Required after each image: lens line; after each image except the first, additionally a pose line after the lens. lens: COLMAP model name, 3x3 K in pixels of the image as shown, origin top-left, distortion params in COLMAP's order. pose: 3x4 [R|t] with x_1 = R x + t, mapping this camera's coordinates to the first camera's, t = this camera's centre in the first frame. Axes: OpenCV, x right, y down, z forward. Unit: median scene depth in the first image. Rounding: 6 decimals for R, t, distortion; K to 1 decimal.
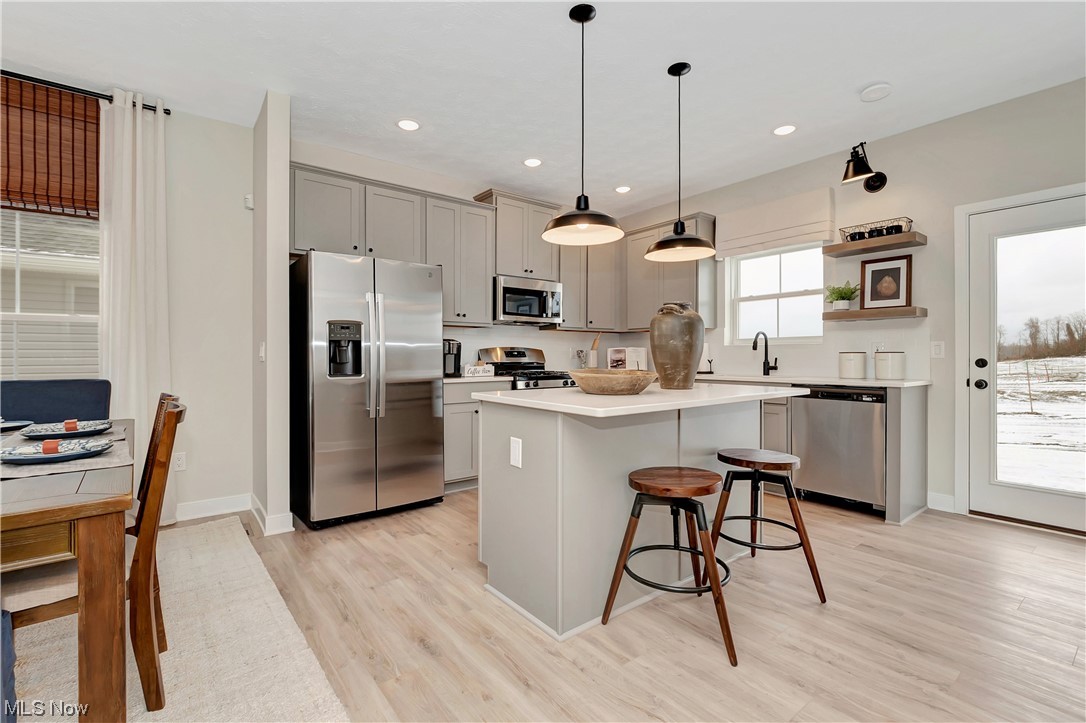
lens RADIAL K [[487.8, 0, 539.6], [0, 487.8, 354.7], [0, 0, 1]] dist [-0.002478, 0.000652]
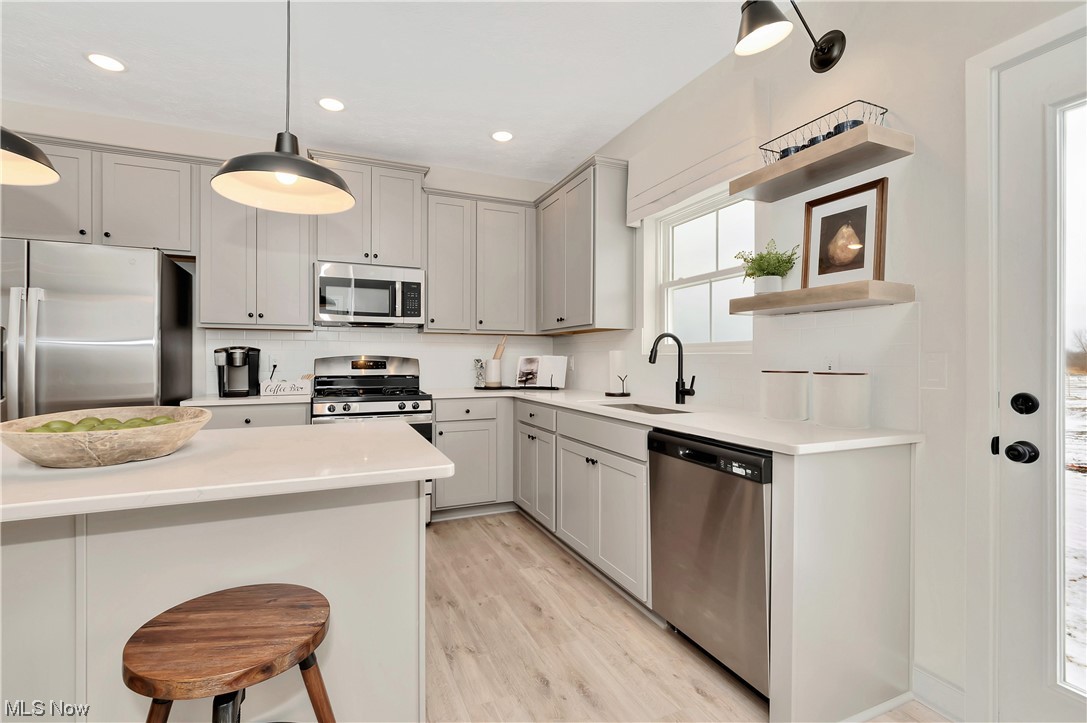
lens RADIAL K [[491.2, 0, 537.5], [0, 491.2, 354.4], [0, 0, 1]] dist [-0.000127, -0.000684]
pose [[0.969261, 0.001896, -0.246026, 0.515251], [-0.002434, 0.999995, -0.001880, -0.021812], [0.246021, 0.002421, 0.969261, 0.405238]]
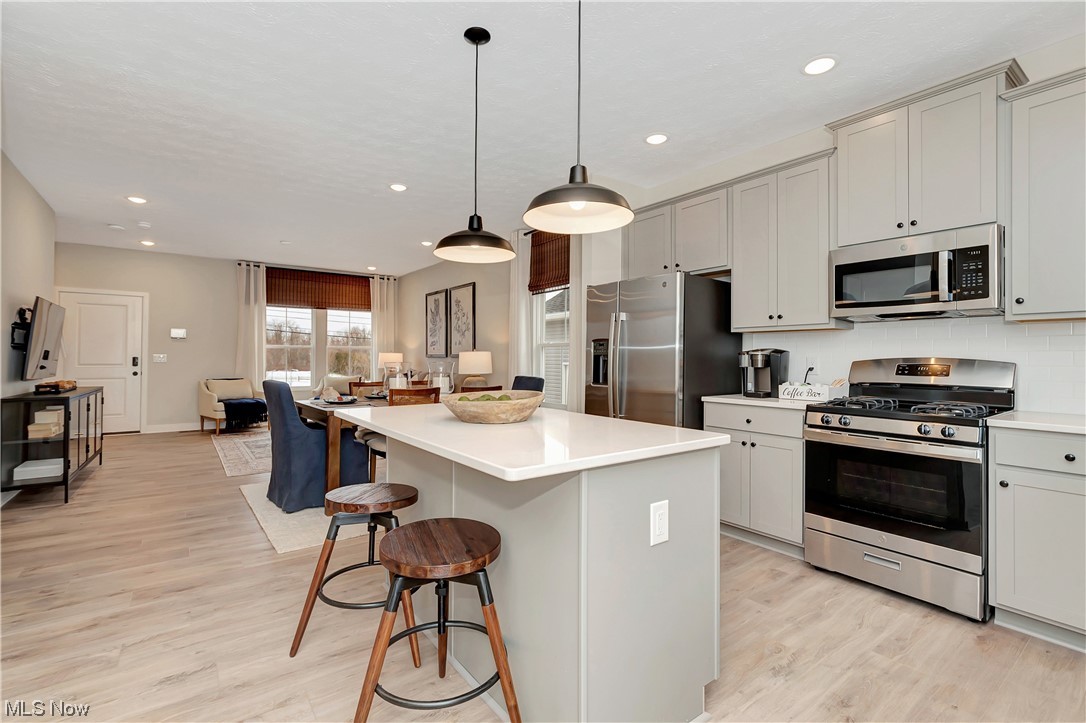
lens RADIAL K [[487.8, 0, 539.6], [0, 487.8, 354.7], [0, 0, 1]] dist [-0.002478, 0.000652]
pose [[-0.026321, -0.004828, -0.999642, 0.686523], [-0.002360, 0.999986, -0.004768, -0.020323], [0.999651, 0.002234, -0.026332, 0.731601]]
